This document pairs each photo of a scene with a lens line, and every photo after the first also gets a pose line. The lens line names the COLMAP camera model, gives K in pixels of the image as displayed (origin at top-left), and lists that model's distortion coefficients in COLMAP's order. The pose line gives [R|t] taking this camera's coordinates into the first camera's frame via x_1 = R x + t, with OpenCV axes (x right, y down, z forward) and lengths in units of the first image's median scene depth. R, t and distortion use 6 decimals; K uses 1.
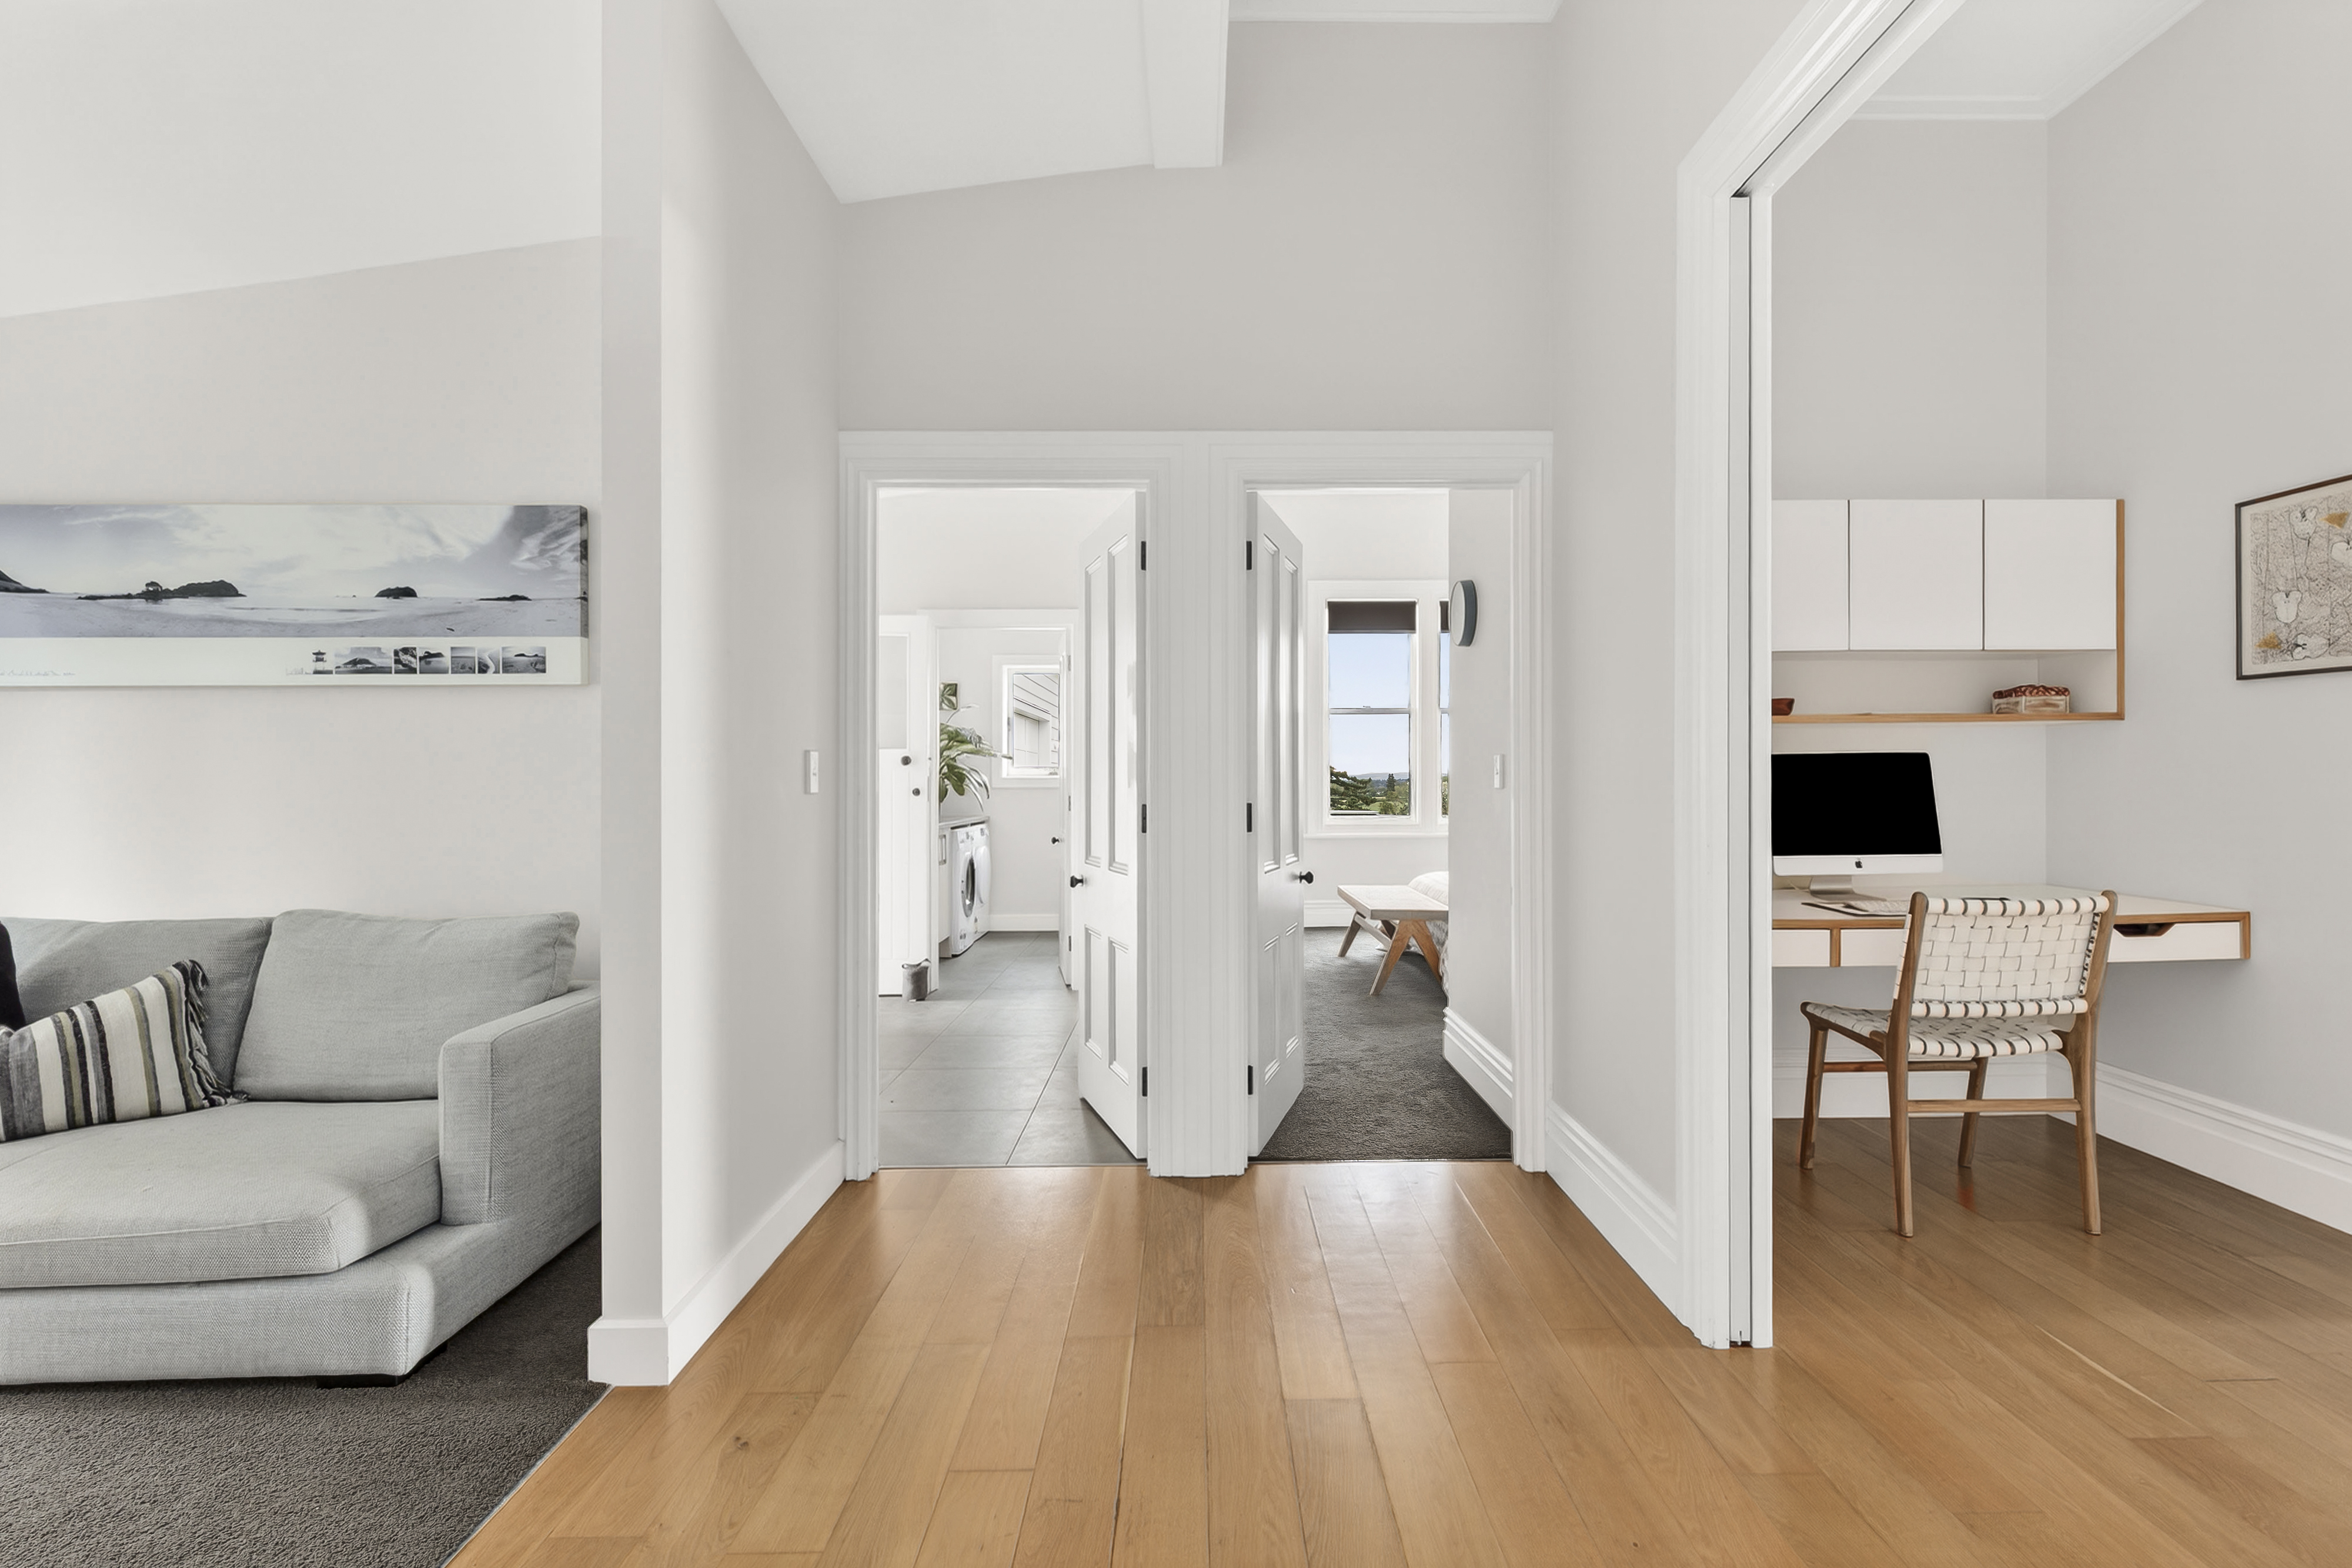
lens RADIAL K [[1148.5, 0, 1183.7], [0, 1148.5, 786.0], [0, 0, 1]] dist [-0.008925, 0.001408]
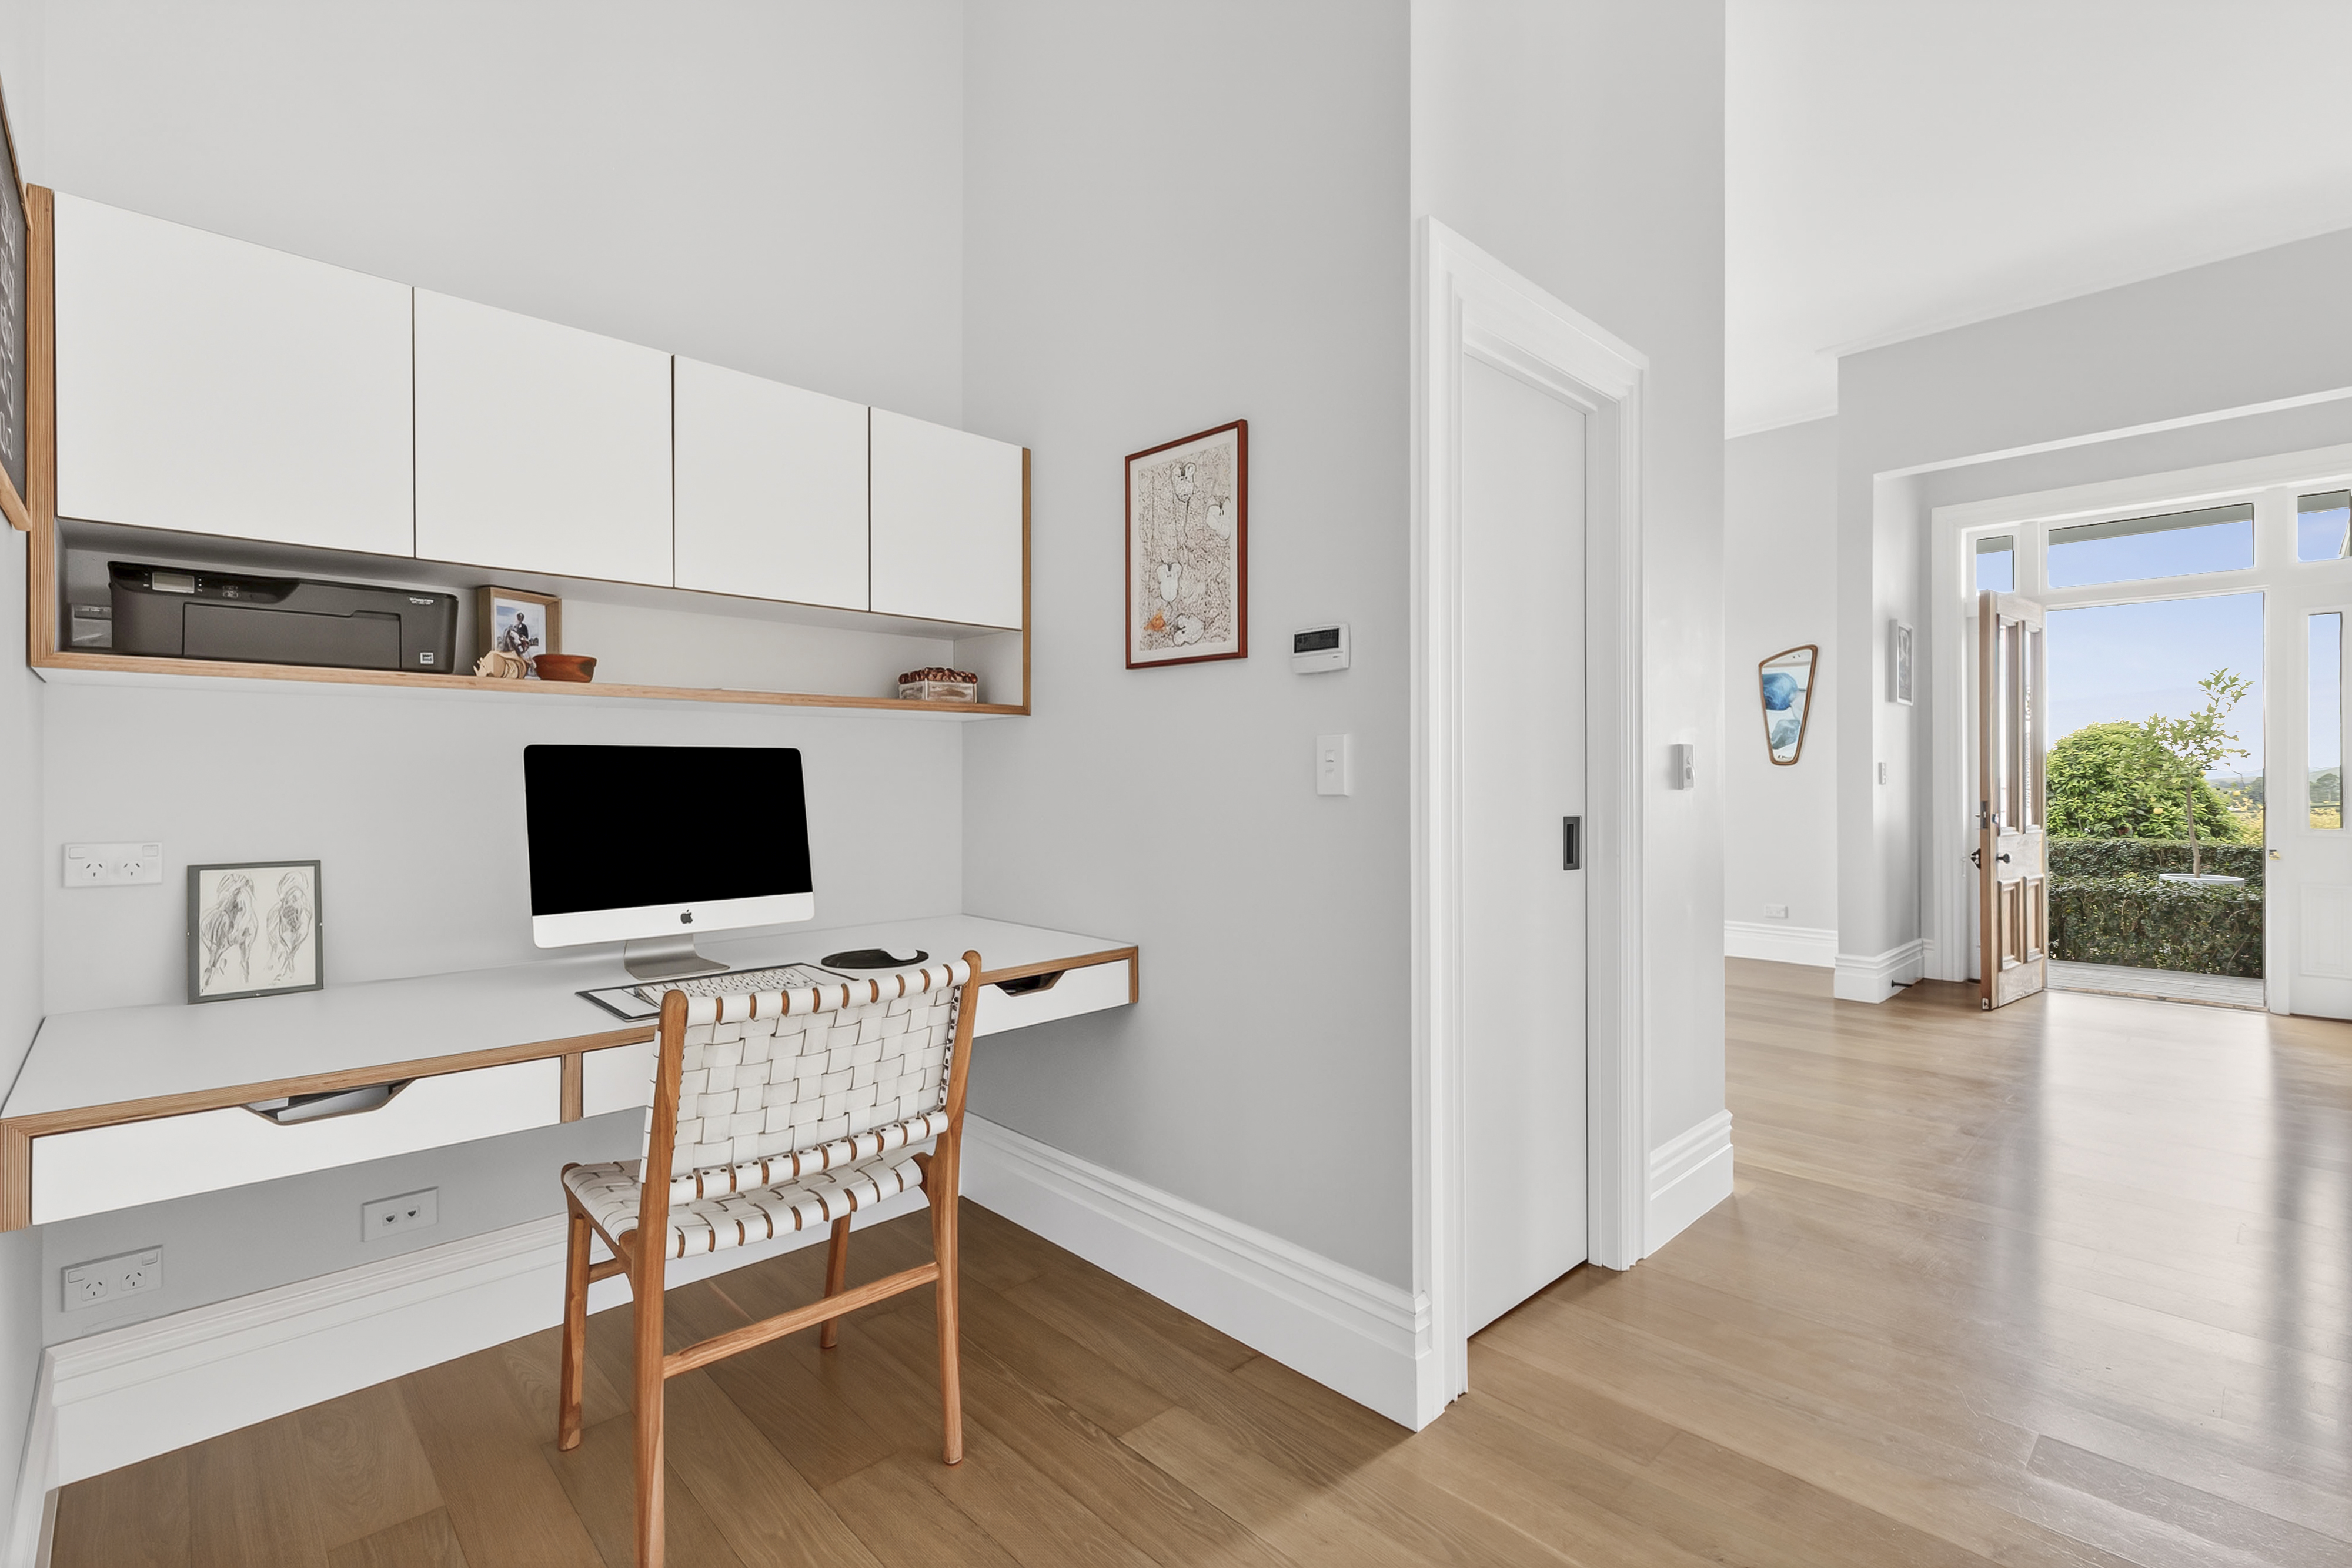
lens RADIAL K [[1082.4, 0, 1181.0], [0, 1082.4, 783.1], [0, 0, 1]] dist [-0.001203, 0.000209]
pose [[0.728696, 0.004432, 0.684823, 0.419456], [-0.000515, 0.999982, -0.005923, -0.004698], [-0.684837, 0.003963, 0.728685, 0.405134]]
